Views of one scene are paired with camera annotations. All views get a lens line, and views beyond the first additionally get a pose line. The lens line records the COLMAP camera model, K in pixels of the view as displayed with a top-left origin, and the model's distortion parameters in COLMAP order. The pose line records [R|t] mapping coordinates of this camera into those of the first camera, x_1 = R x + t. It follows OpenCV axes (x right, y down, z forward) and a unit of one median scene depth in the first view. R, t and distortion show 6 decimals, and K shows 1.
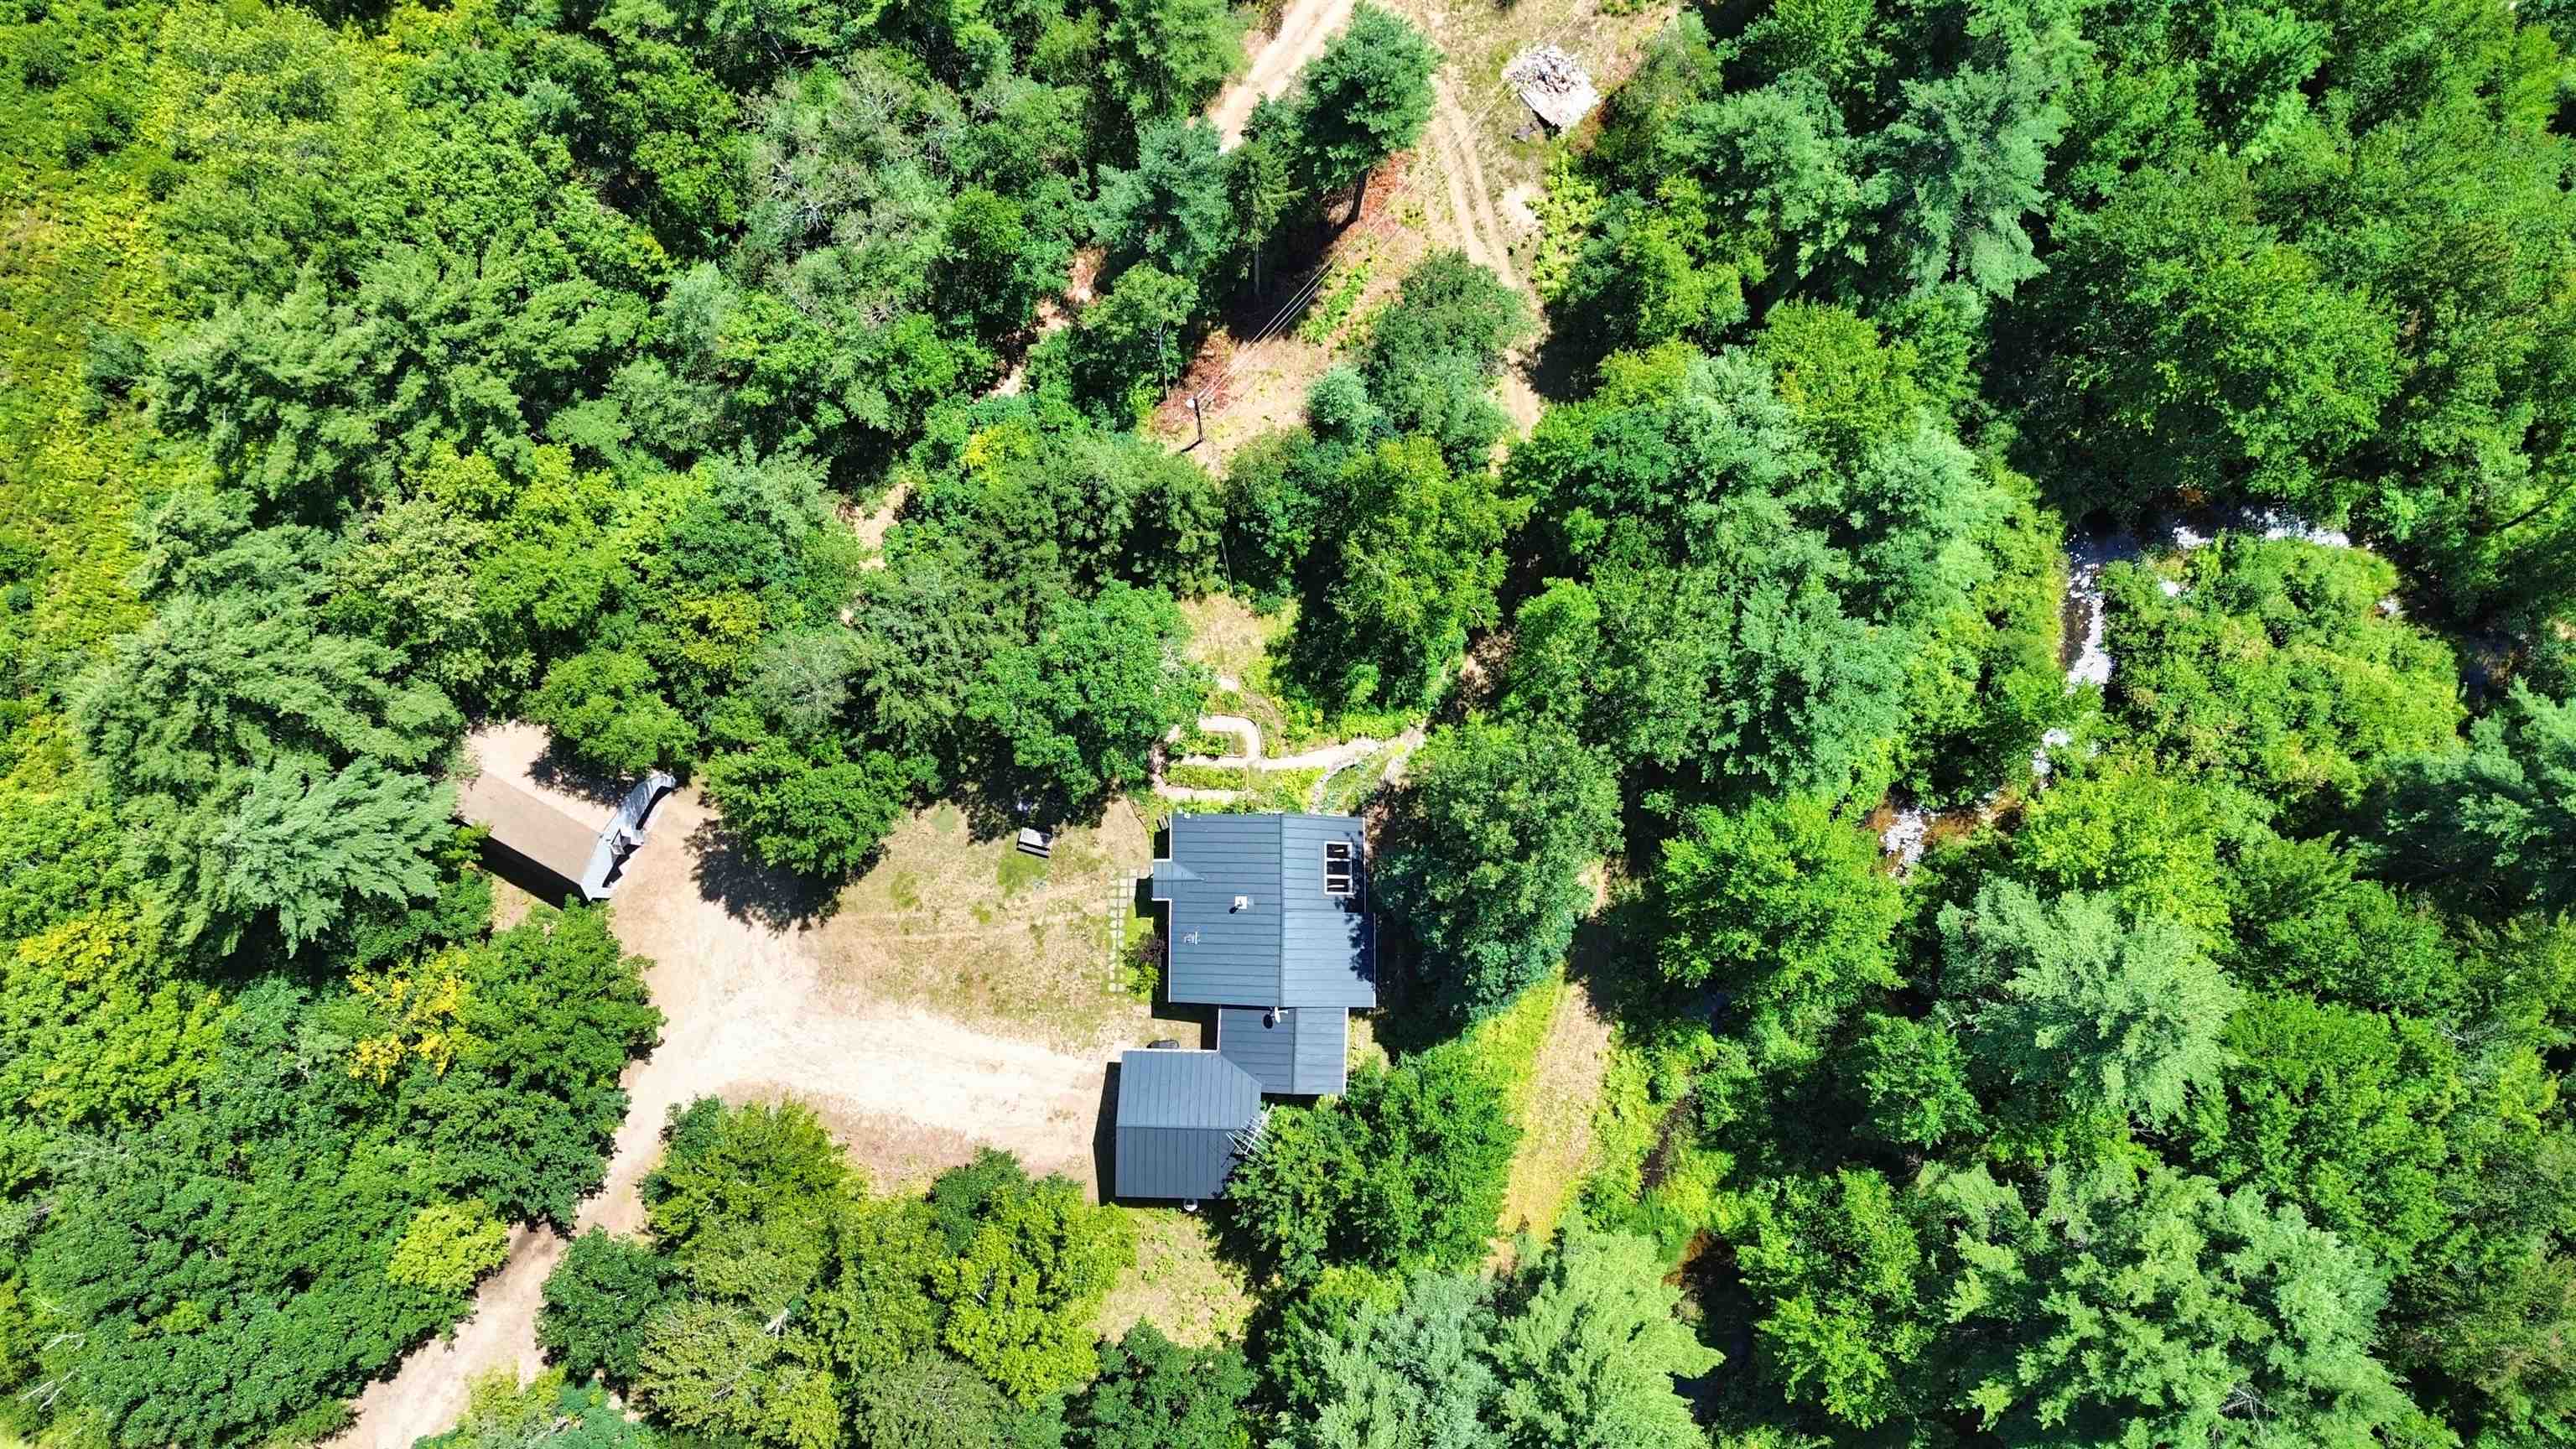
lens RADIAL K [[1826.2, 0, 1291.8], [0, 1826.2, 700.0], [0, 0, 1]] dist [0.067756, -0.066324]
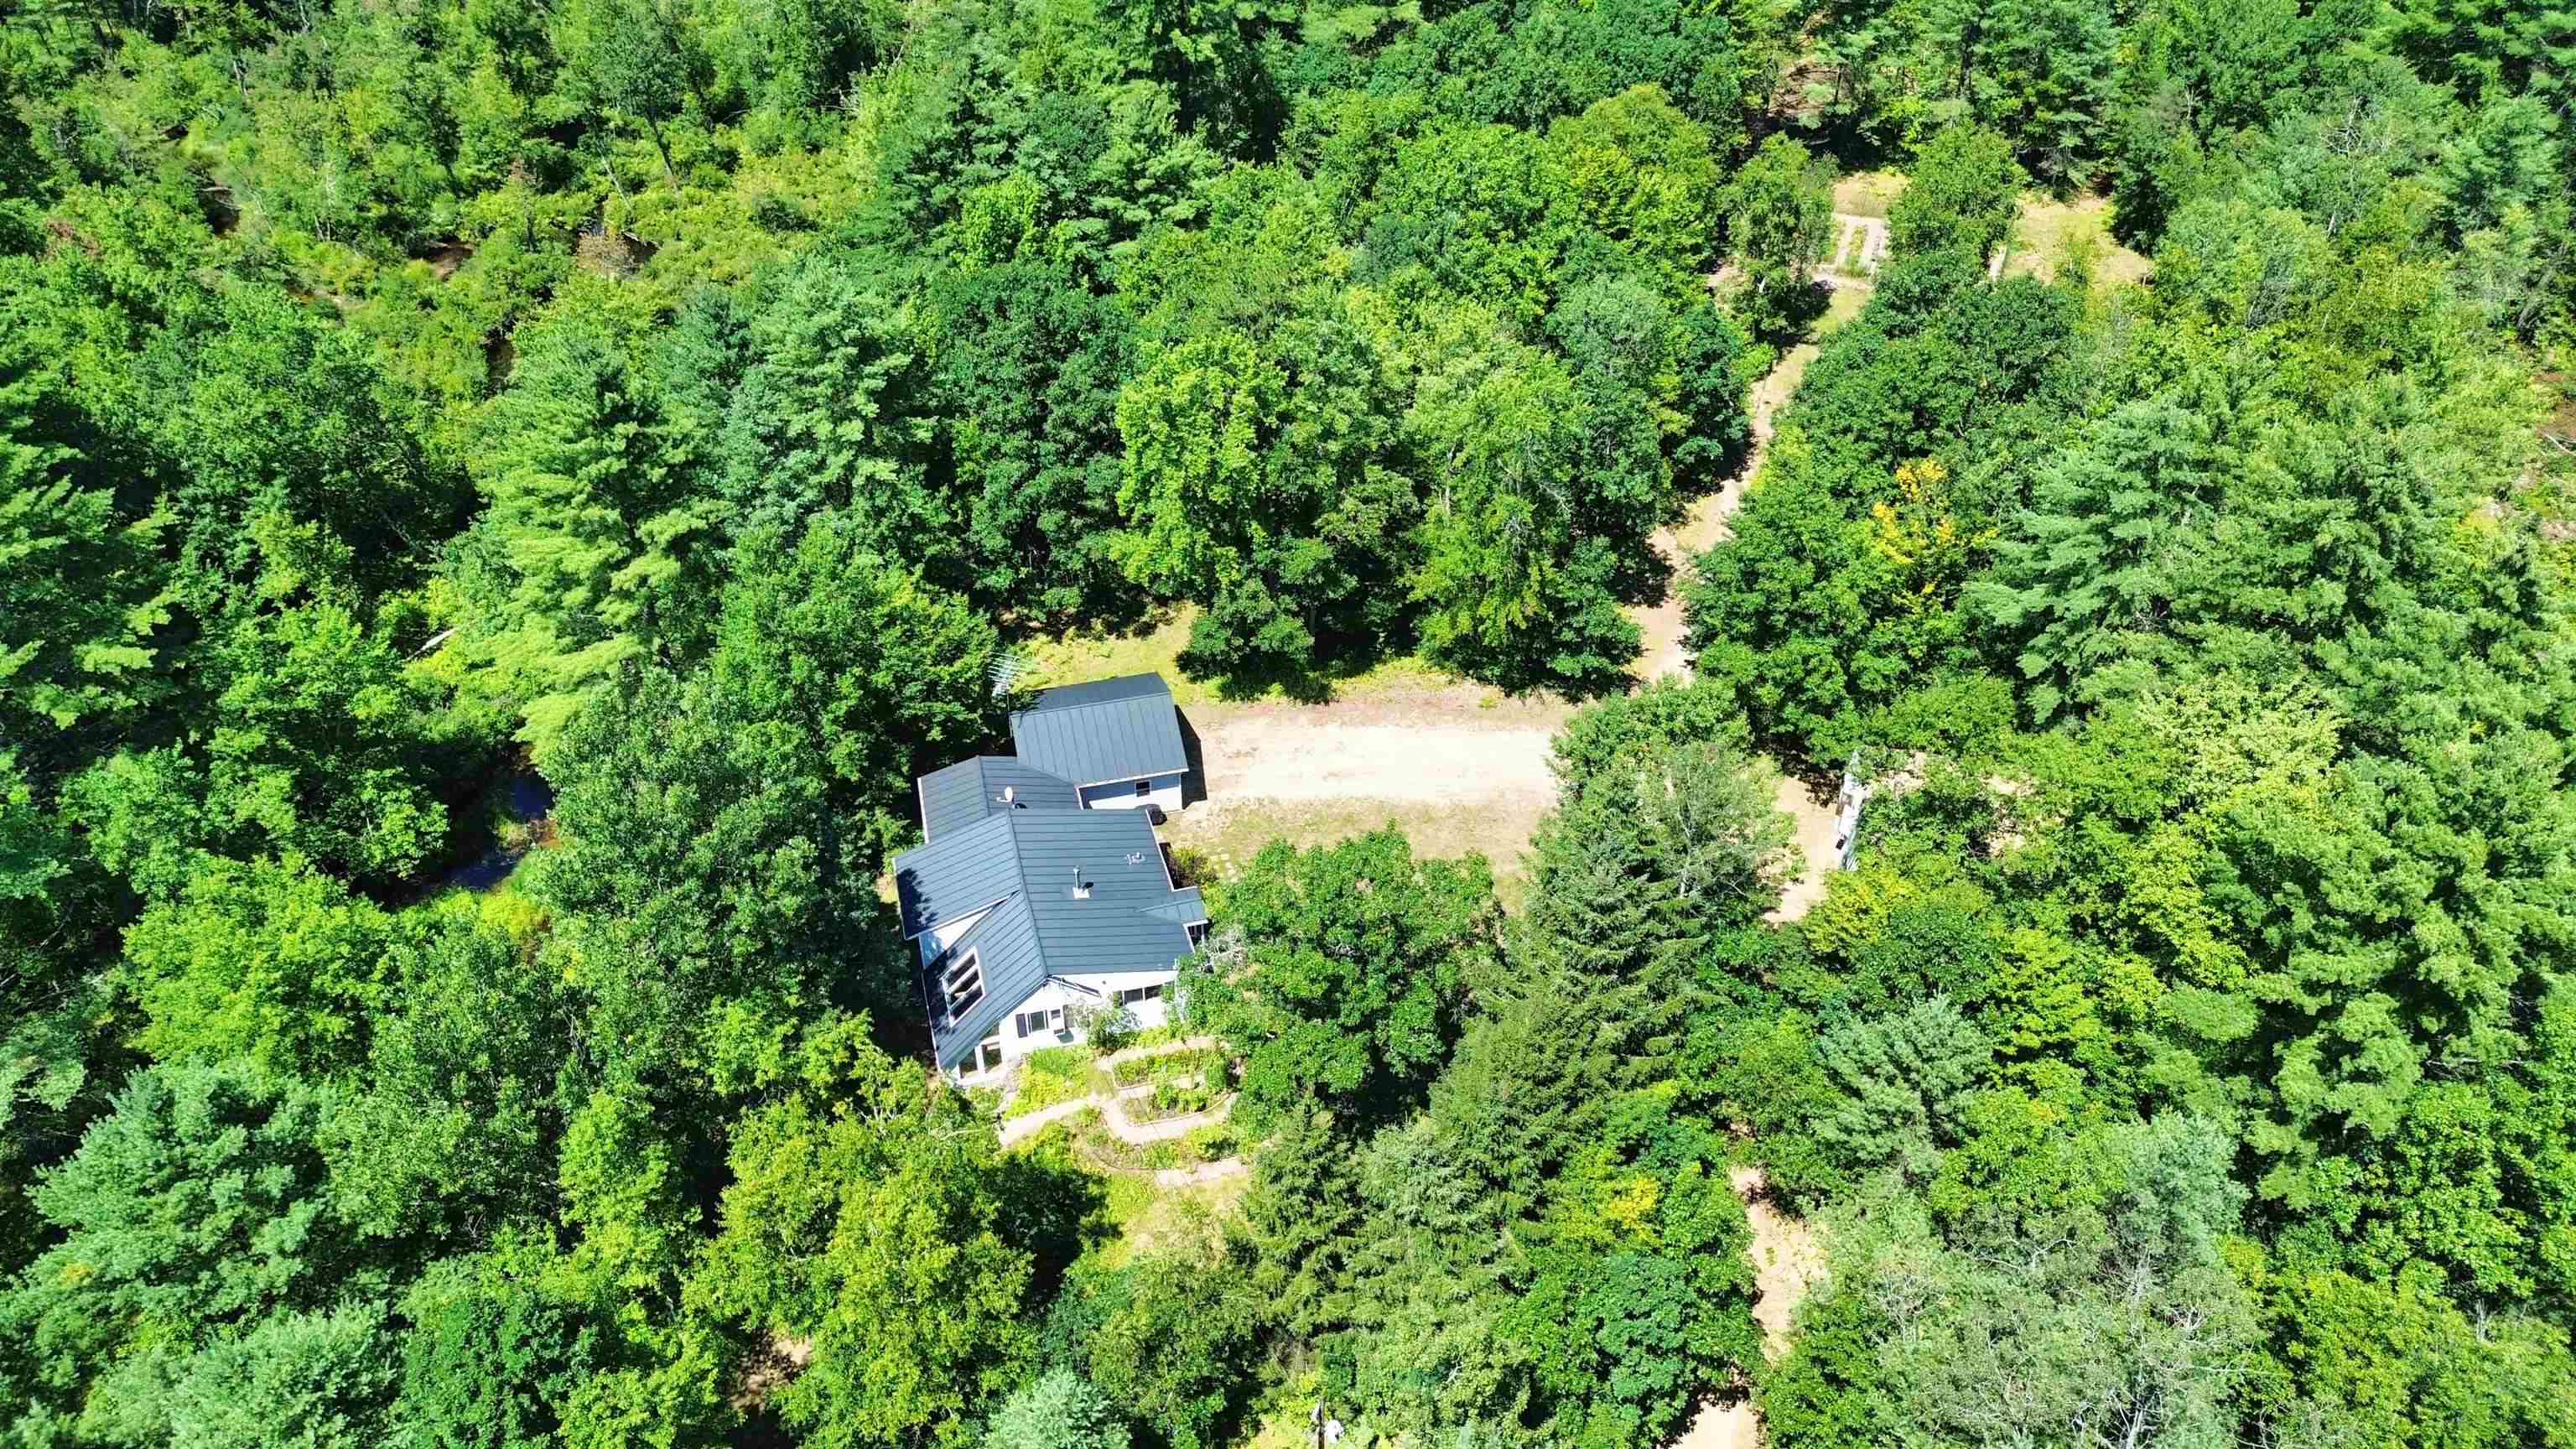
lens RADIAL K [[1826.2, 0, 1282.3], [0, 1826.2, 701.1], [0, 0, 1]] dist [0.067756, -0.066324]
pose [[-0.962536, 0.170657, -0.210716, 0.037877], [-0.268664, -0.495129, 0.826237, -0.499965], [0.036671, 0.851894, 0.522429, 0.524244]]
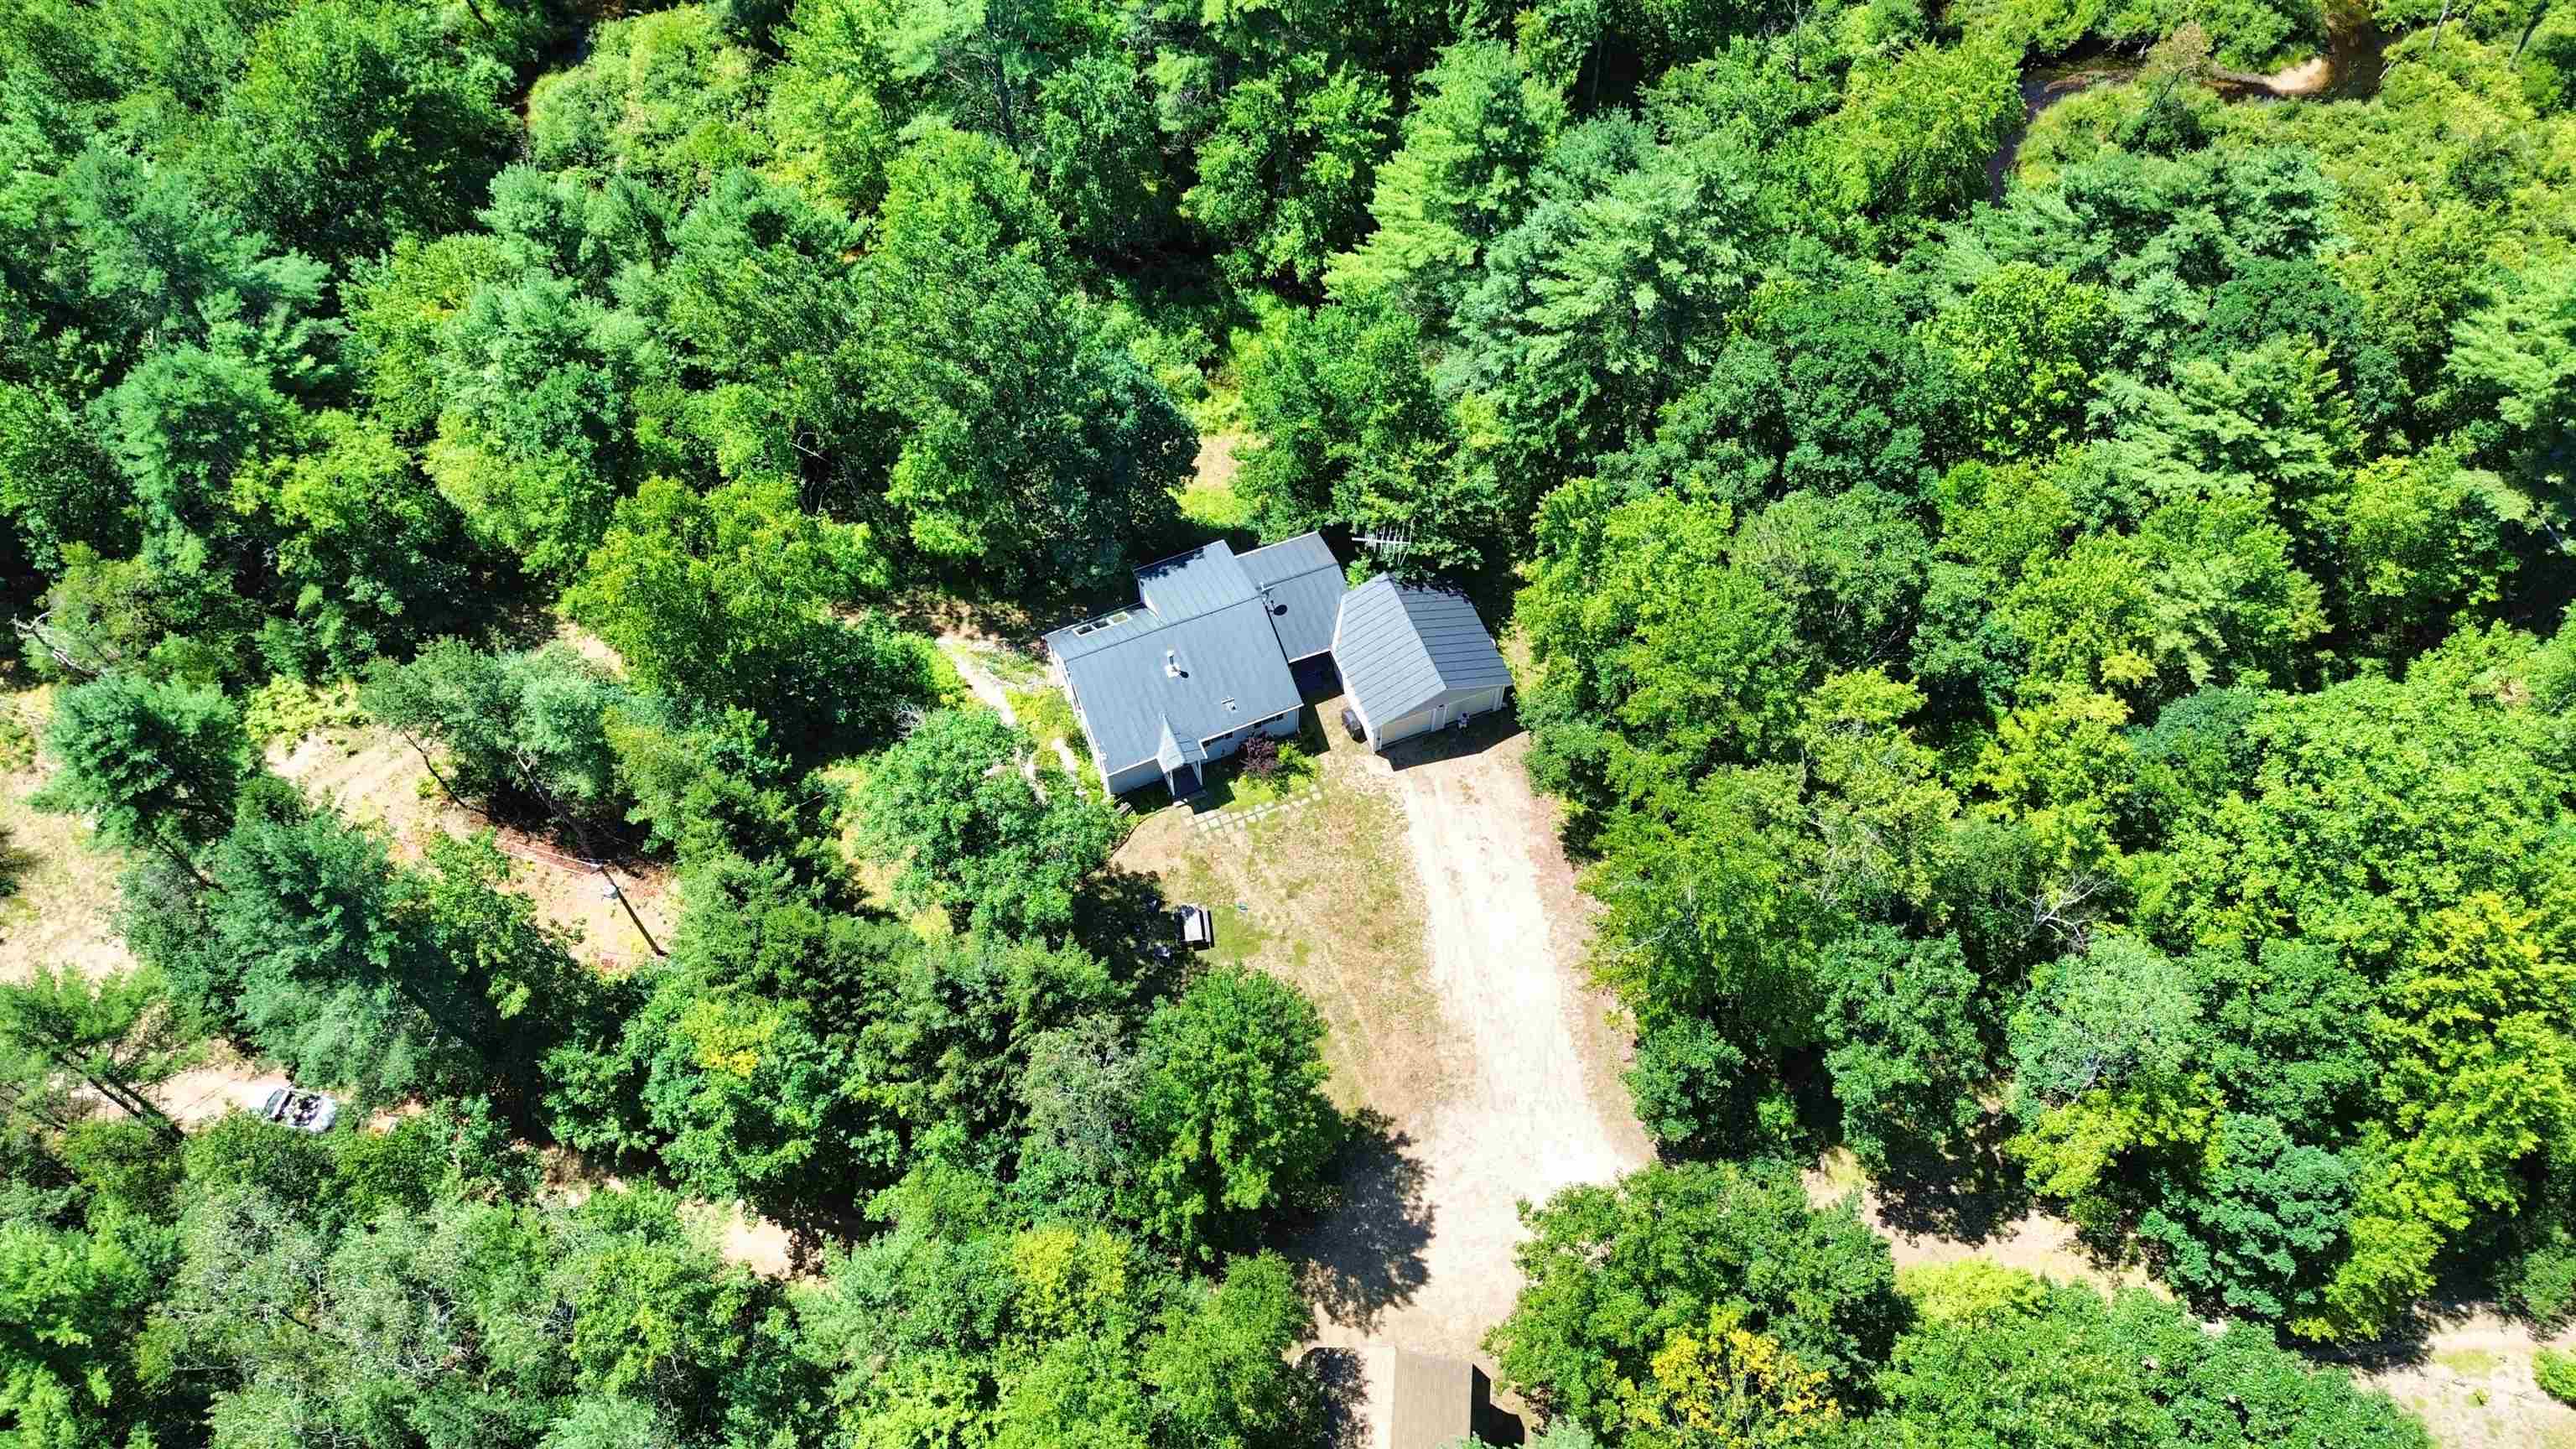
lens RADIAL K [[1826.2, 0, 1292.6], [0, 1826.2, 726.2], [0, 0, 1]] dist [0.067756, -0.066324]
pose [[-0.393032, -0.778481, 0.489381, -0.507038], [0.913063, -0.267424, 0.307897, -0.117839], [-0.108820, 0.567849, 0.815908, 0.269273]]
